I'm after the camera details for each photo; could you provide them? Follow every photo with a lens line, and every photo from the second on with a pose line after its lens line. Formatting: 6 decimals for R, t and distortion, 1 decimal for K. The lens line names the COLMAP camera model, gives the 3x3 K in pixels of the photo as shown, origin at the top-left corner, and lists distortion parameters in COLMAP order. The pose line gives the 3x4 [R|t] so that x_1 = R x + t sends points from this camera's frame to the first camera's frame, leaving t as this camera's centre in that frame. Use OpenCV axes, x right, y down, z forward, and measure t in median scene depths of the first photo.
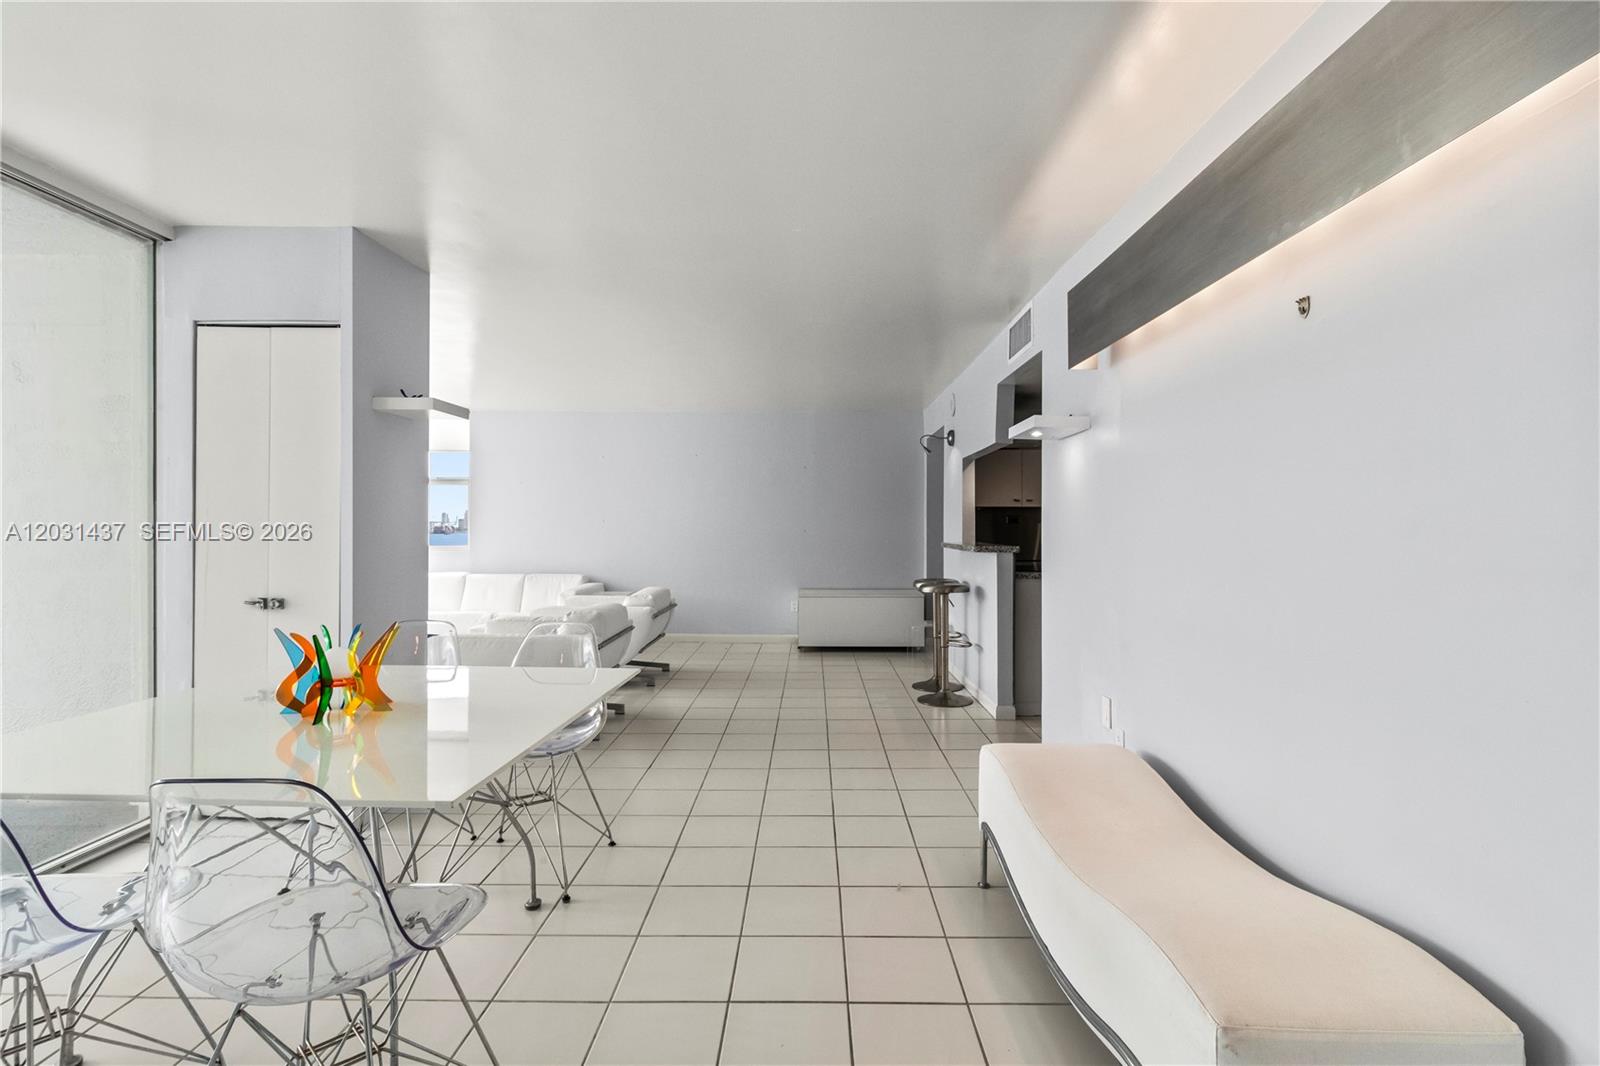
lens RADIAL K [[734.1, 0, 774.6], [0, 734.1, 530.1], [0, 0, 1]] dist [0.011024, 0.000696]
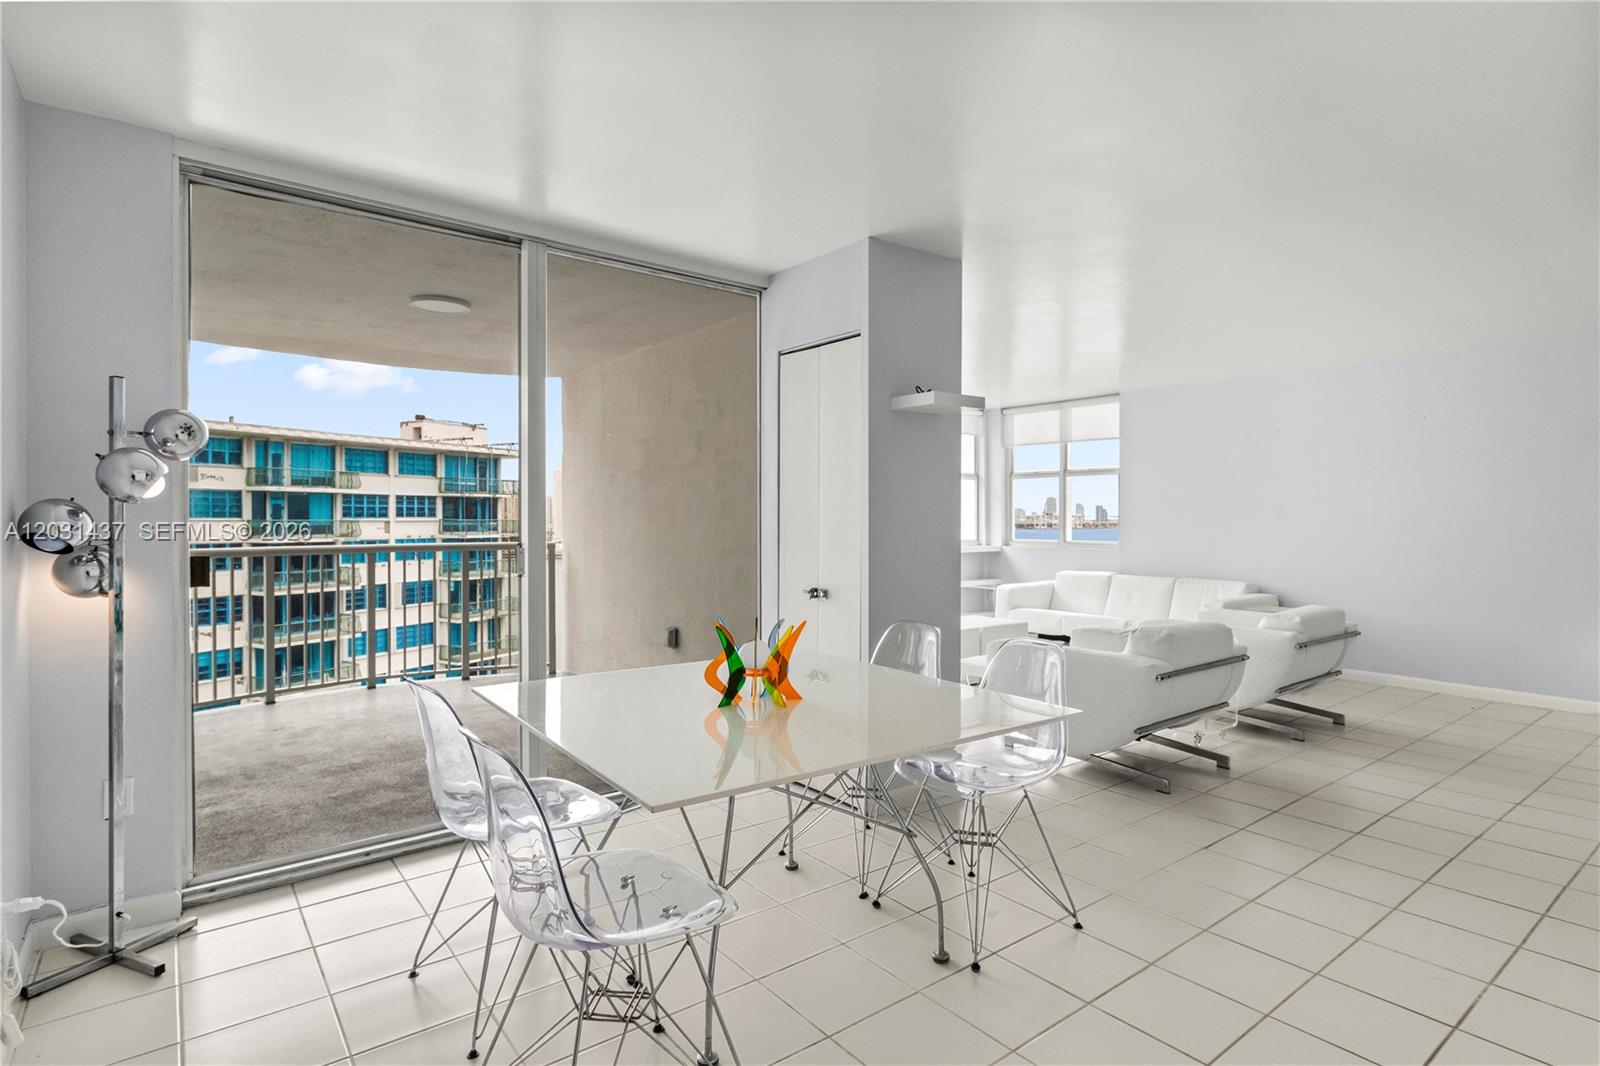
lens RADIAL K [[804.6, 0, 808.8], [0, 804.6, 519.3], [0, 0, 1]] dist [0.001202, -0.001577]
pose [[0.651477, -0.000782, -0.758668, 0.222011], [-0.002983, 0.999989, -0.003592, -0.007758], [0.758662, 0.004603, 0.651468, 0.188131]]
